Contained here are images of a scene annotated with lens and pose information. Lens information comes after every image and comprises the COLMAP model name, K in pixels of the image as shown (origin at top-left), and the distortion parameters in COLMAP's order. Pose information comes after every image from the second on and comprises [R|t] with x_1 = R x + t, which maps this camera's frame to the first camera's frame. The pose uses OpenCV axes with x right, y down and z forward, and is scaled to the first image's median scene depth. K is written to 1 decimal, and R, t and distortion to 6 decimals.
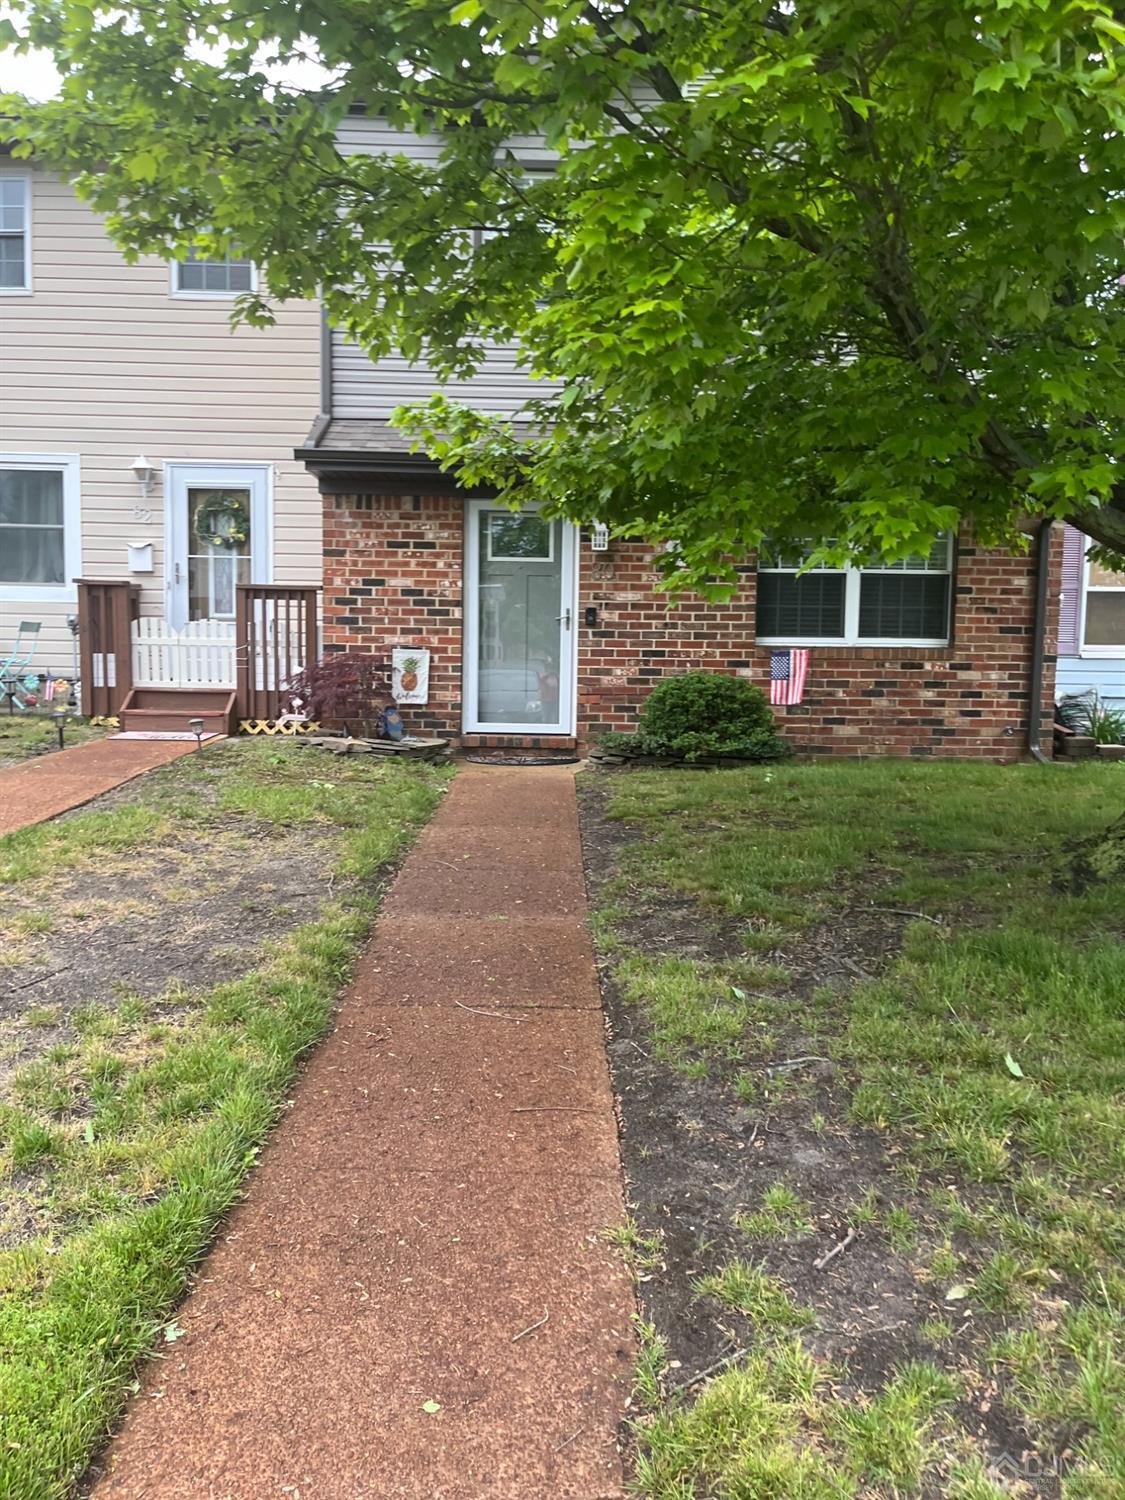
lens RADIAL K [[1133.7, 0, 565.7], [0, 1133.7, 753.0], [0, 0, 1]] dist [0.000660, -0.003068]
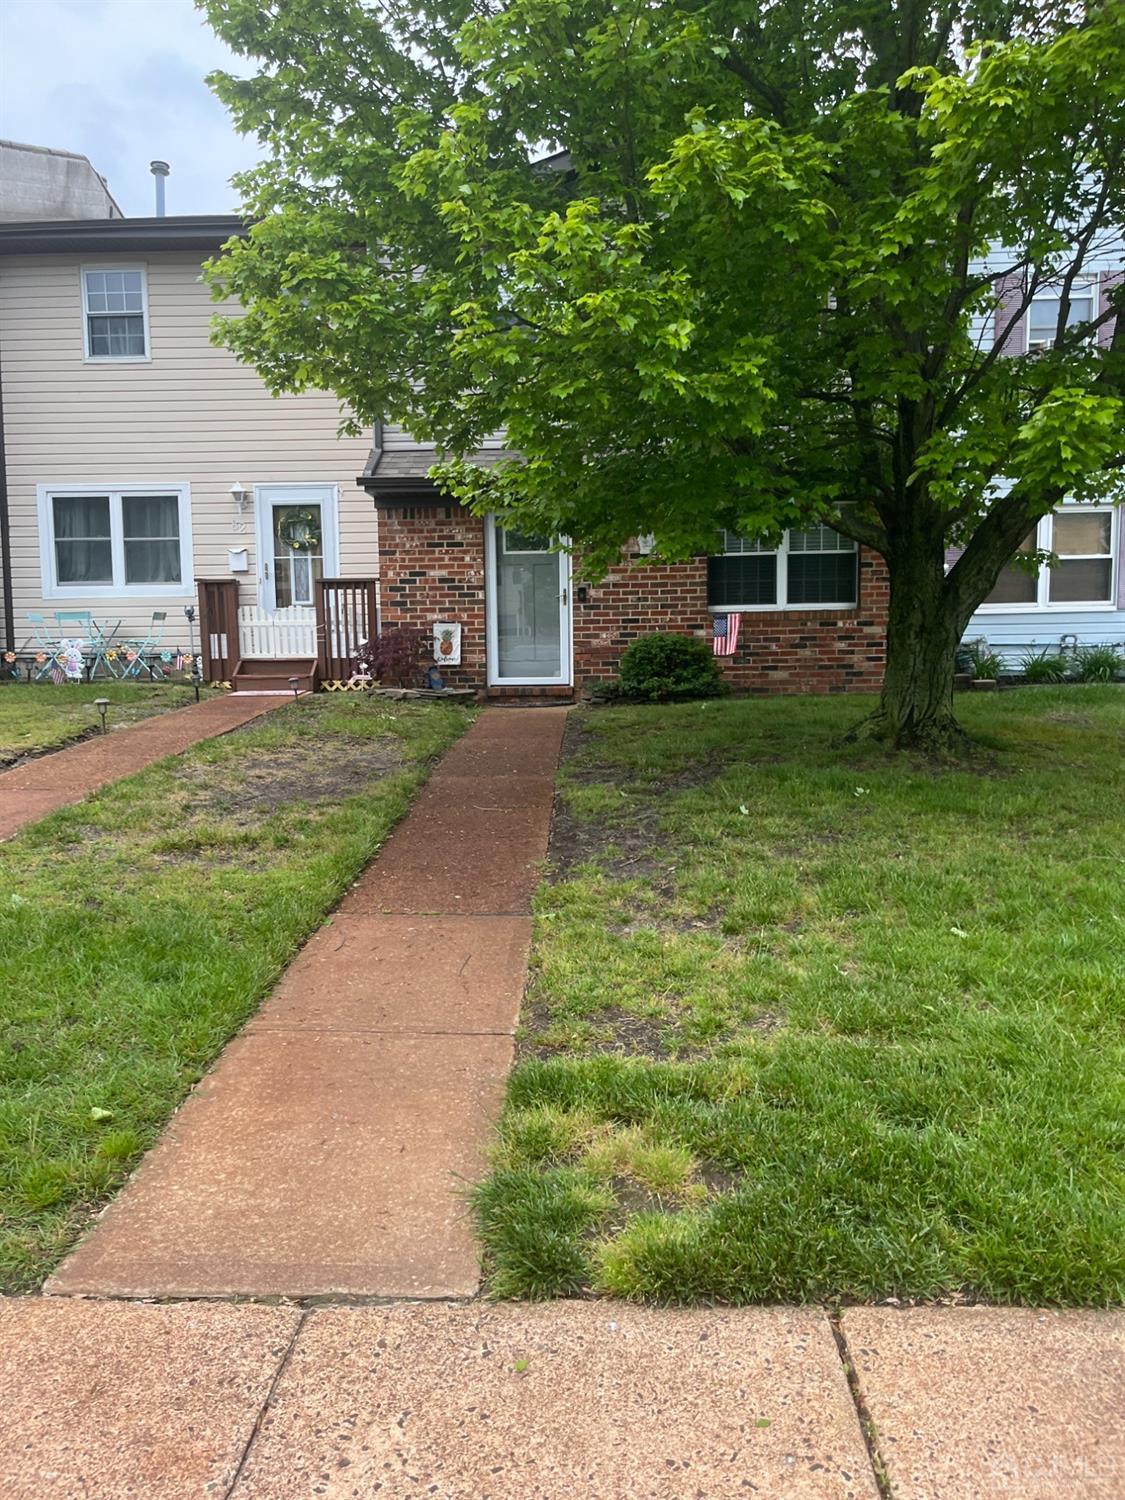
lens RADIAL K [[1133.7, 0, 558.8], [0, 1133.7, 747.0], [0, 0, 1]] dist [0.000660, -0.003068]
pose [[0.998693, -0.026932, -0.043436, 0.047910], [0.027514, 0.999538, 0.012877, 0.039557], [0.043069, -0.014055, 0.998973, -0.321755]]
